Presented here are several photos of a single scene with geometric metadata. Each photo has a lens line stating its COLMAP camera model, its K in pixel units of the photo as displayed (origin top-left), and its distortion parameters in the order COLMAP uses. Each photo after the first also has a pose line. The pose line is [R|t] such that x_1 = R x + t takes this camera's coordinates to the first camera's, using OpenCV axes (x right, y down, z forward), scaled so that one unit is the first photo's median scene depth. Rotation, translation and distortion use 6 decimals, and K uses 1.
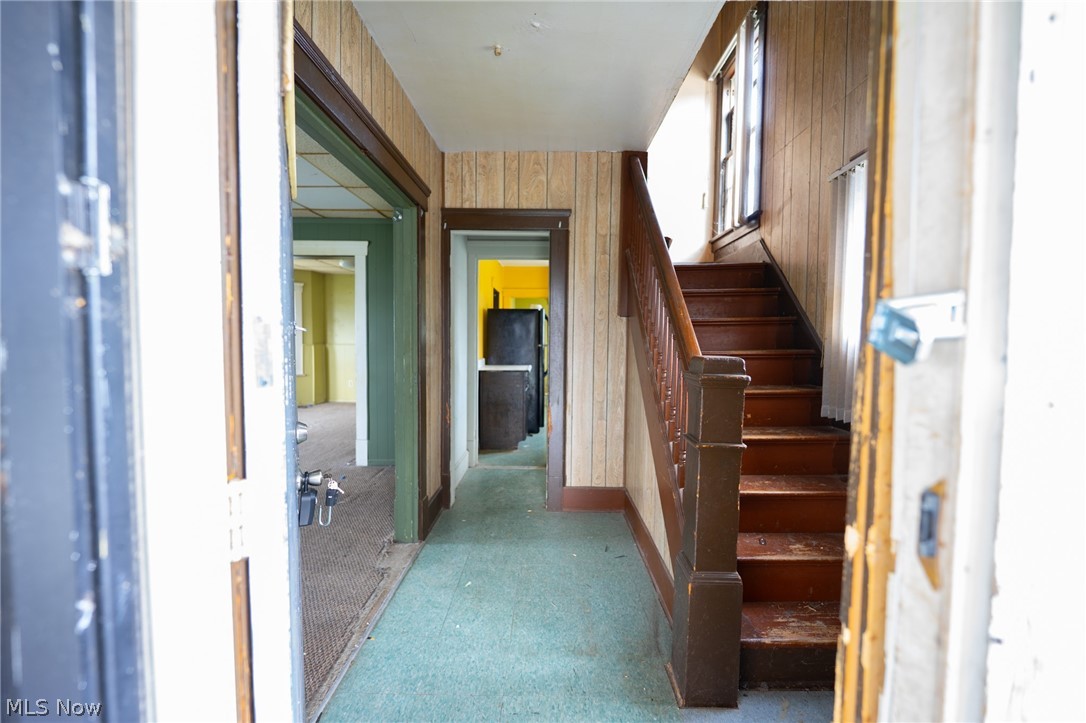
lens RADIAL K [[437.4, 0, 543.0], [0, 437.4, 361.5], [0, 0, 1]] dist [-0.008723, -0.000655]
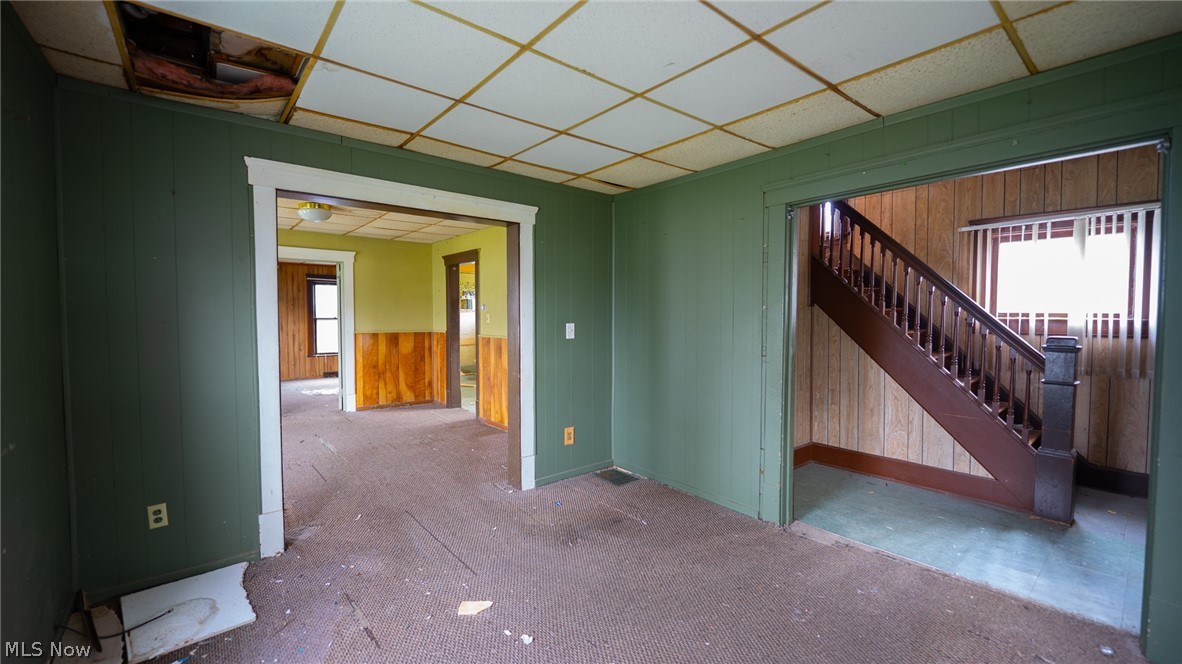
lens RADIAL K [[475.3, 0, 591.0], [0, 475.3, 332.0], [0, 0, 1]] dist [-0.013401, -0.000153]
pose [[0.769522, -0.034122, 0.637709, -1.172645], [0.041335, 0.999139, 0.003582, -0.058938], [-0.637282, 0.023604, 0.770269, 0.352830]]
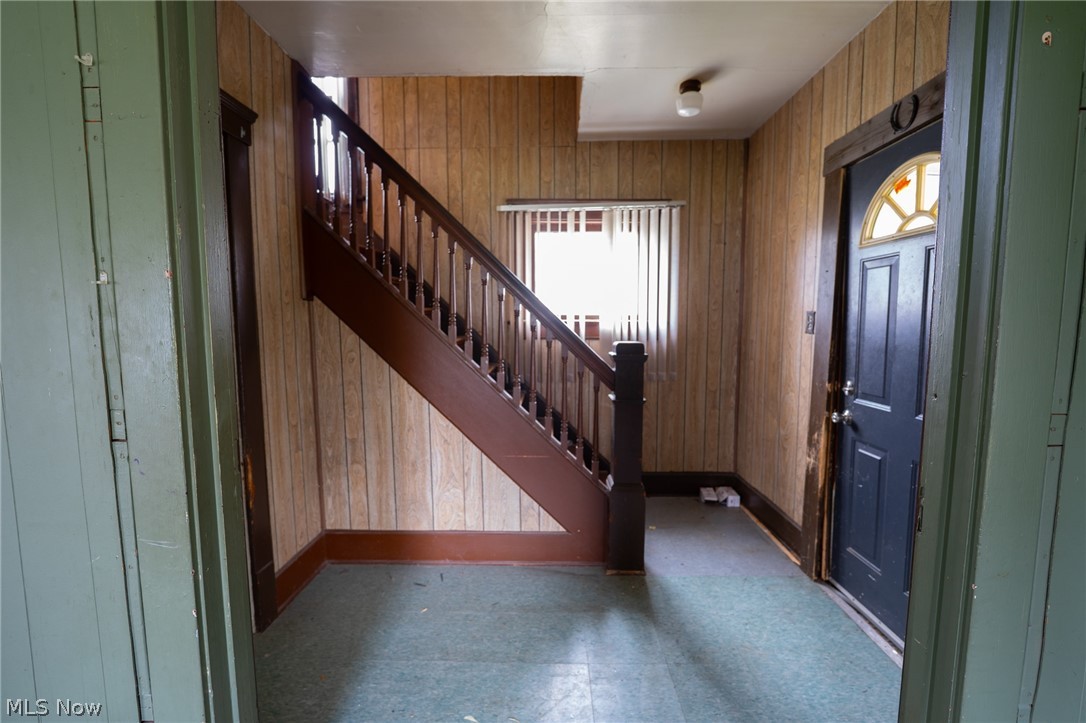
lens RADIAL K [[451.2, 0, 543.0], [0, 451.2, 361.5], [0, 0, 1]] dist [-0.002569, -0.000209]
pose [[0.012378, -0.097501, 0.995158, -0.551752], [0.054887, 0.993800, 0.096685, -0.053028], [-0.998416, 0.053425, 0.017653, 0.606132]]
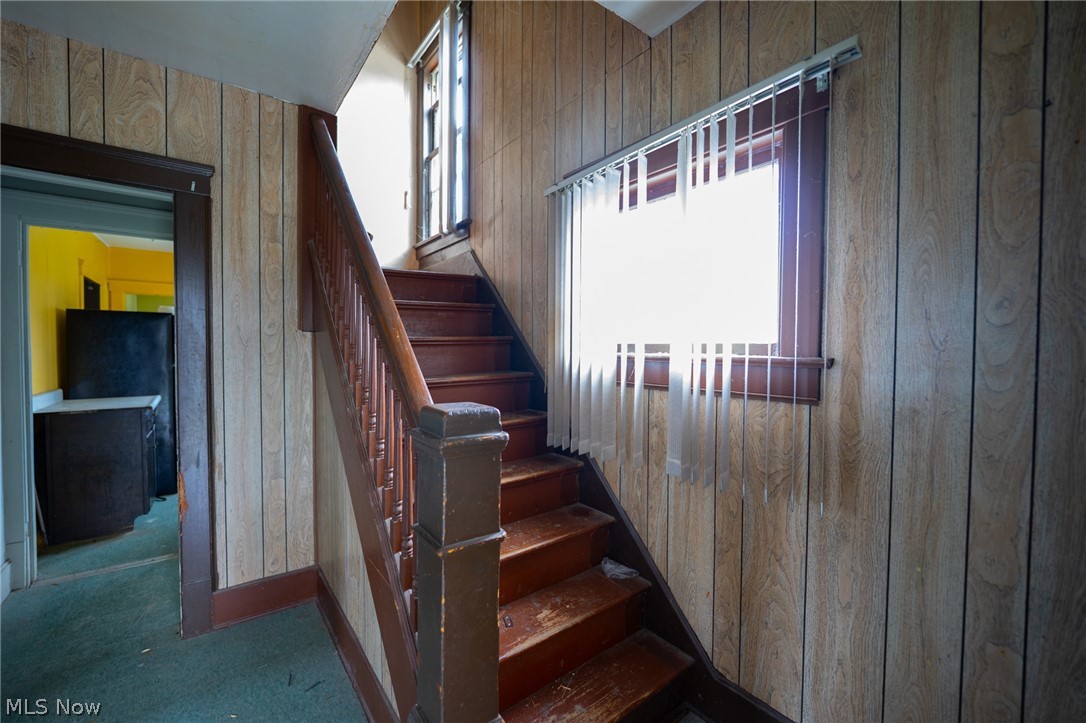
lens RADIAL K [[437.4, 0, 543.0], [0, 437.4, 361.5], [0, 0, 1]] dist [-0.008723, -0.000655]
pose [[0.783940, -0.023391, 0.620396, 0.040133], [0.035480, 0.999345, -0.007153, -0.033728], [-0.619822, 0.027619, 0.784256, 0.189777]]
